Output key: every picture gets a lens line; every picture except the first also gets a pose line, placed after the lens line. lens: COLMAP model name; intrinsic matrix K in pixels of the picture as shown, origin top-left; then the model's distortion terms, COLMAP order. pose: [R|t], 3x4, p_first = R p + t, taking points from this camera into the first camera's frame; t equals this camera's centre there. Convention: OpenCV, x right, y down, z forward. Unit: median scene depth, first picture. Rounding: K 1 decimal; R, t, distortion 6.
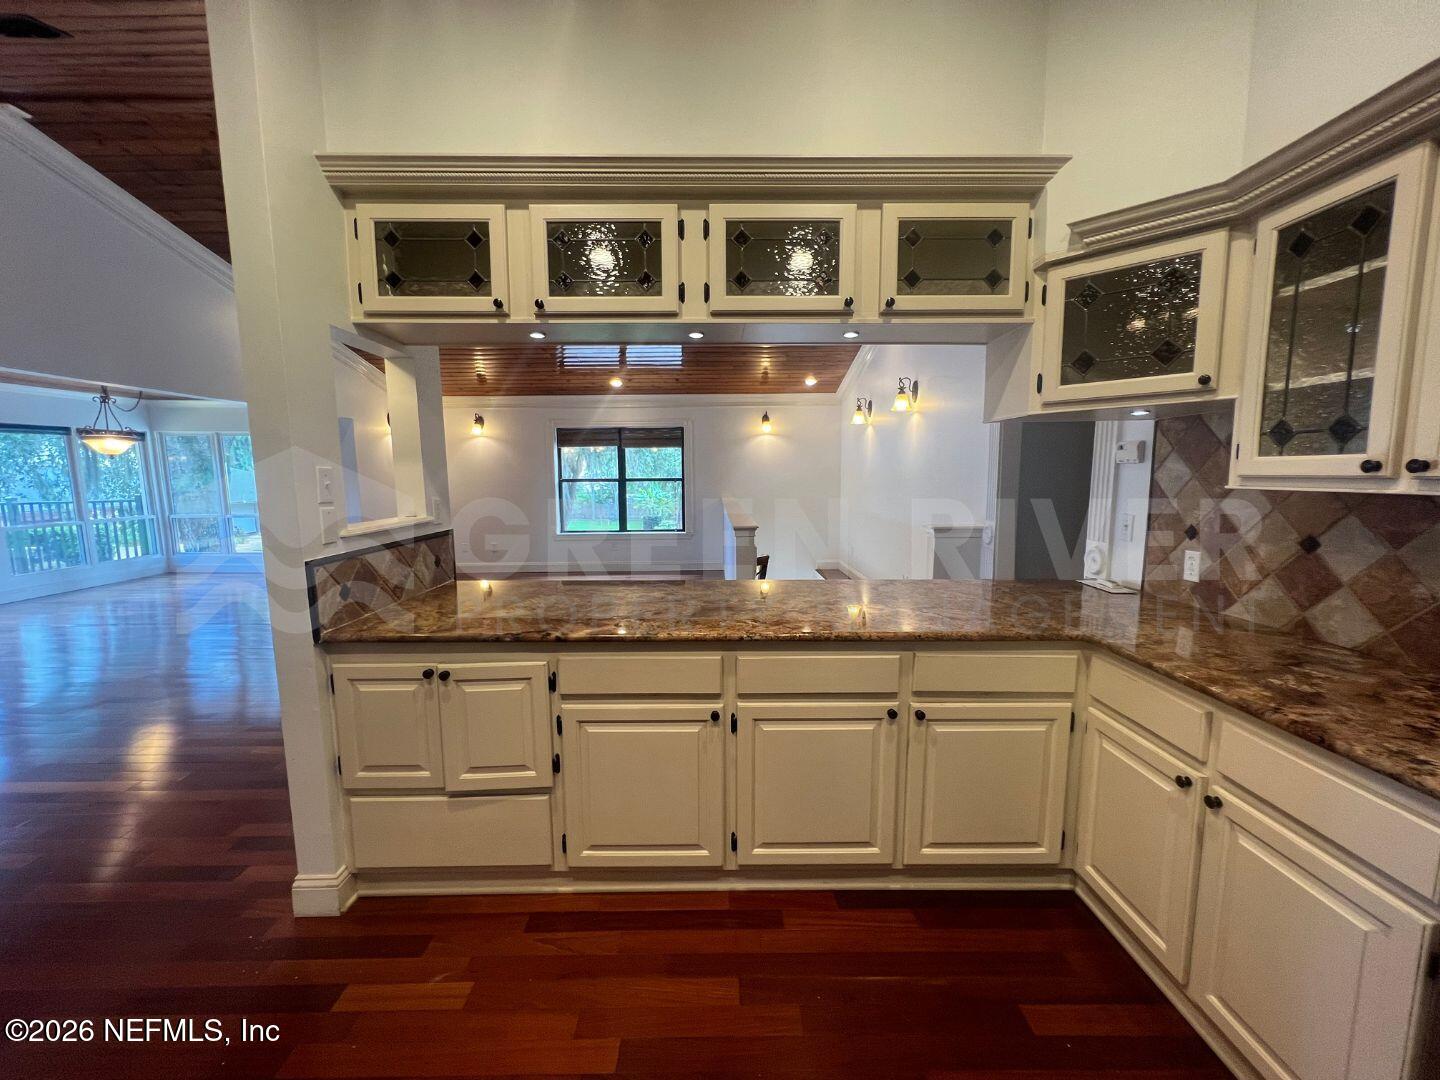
lens RADIAL K [[583.1, 0, 711.8], [0, 583.1, 543.2], [0, 0, 1]] dist [0.002163, 0.001257]
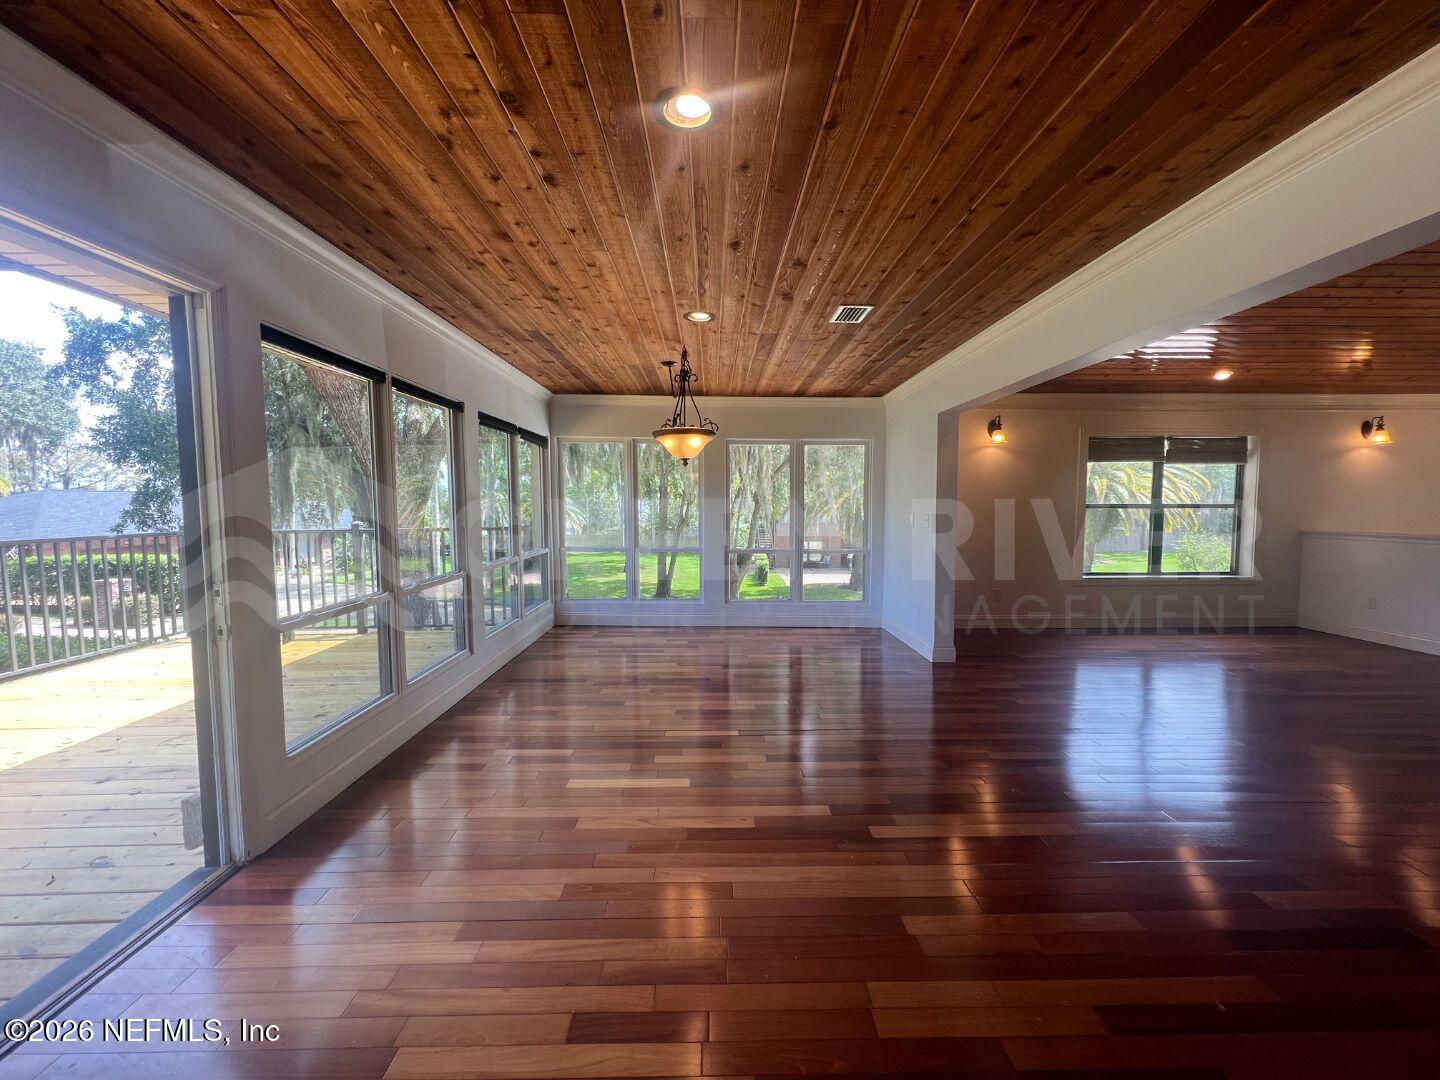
lens RADIAL K [[583.1, 0, 715.3], [0, 583.1, 539.5], [0, 0, 1]] dist [0.002163, 0.001257]
pose [[0.999911, 0.007978, 0.010665, -0.745890], [-0.007281, 0.997935, -0.063811, -0.012392], [-0.011153, 0.063728, 0.997905, 0.257155]]
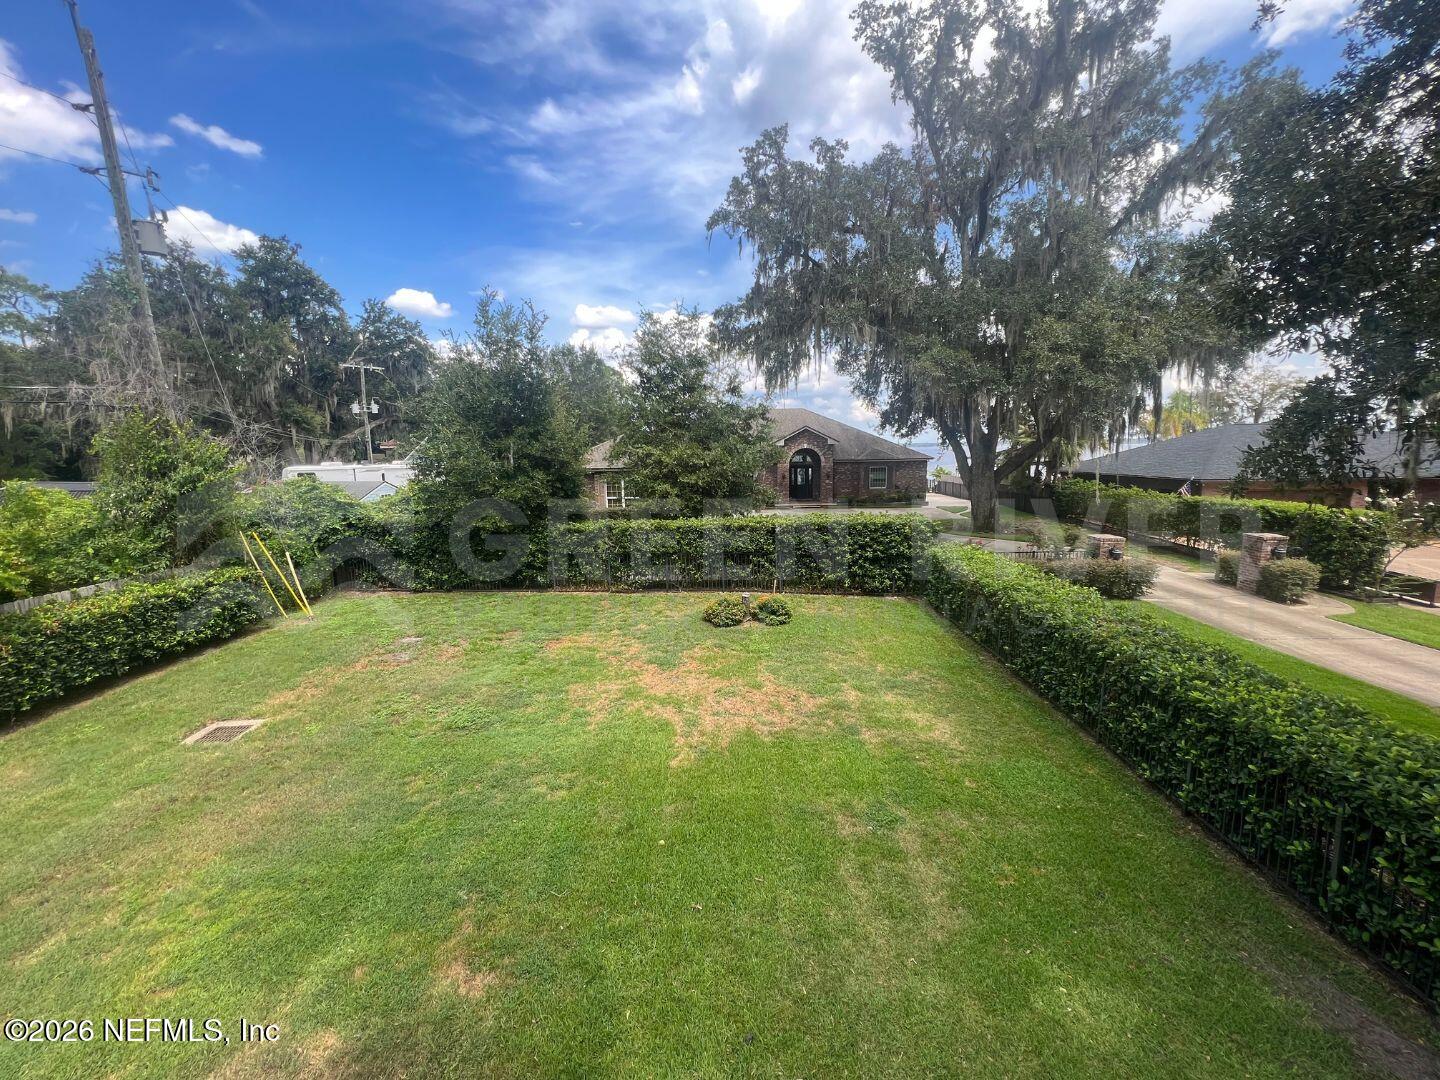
lens RADIAL K [[583.1, 0, 727.5], [0, 583.1, 545.4], [0, 0, 1]] dist [0.002163, 0.001257]
pose [[0.009432, 0.168633, -0.985634, -1.388373], [-0.105417, 0.980353, 0.166720, -0.085693], [0.994383, 0.102331, 0.027023, 0.964653]]
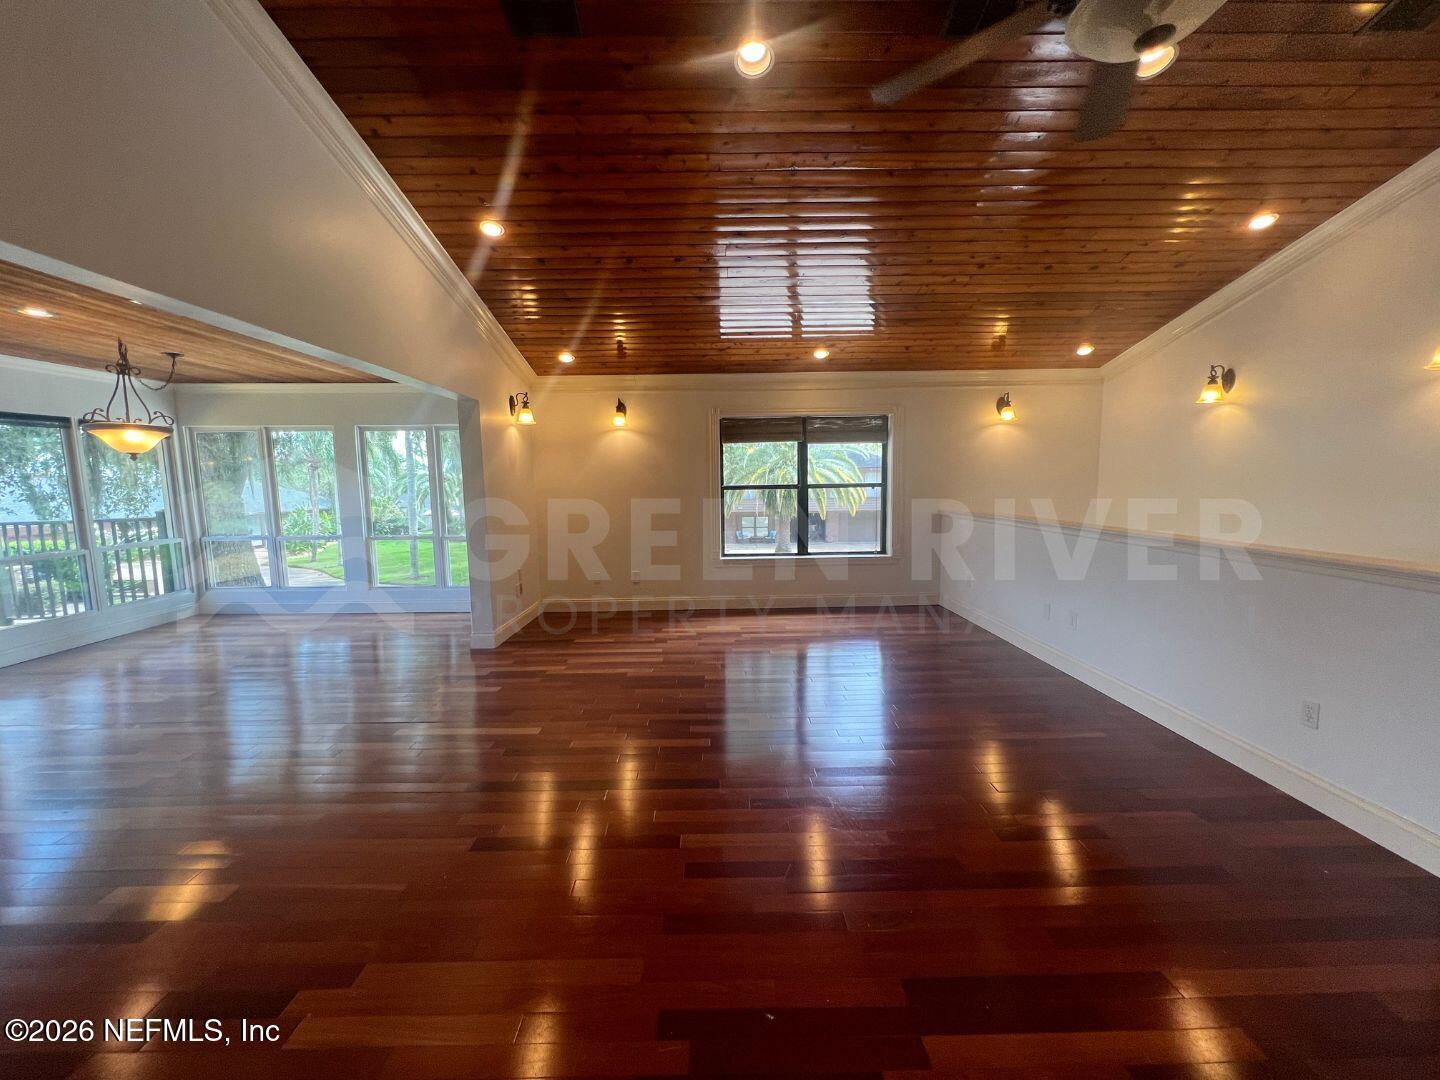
lens RADIAL K [[583.1, 0, 717.8], [0, 583.1, 540.4], [0, 0, 1]] dist [0.002163, 0.001257]
pose [[0.999948, -0.008257, 0.006066, -0.274212], [0.008366, 0.999799, -0.018200, -0.025504], [-0.005914, 0.018249, 0.999816, 0.250531]]
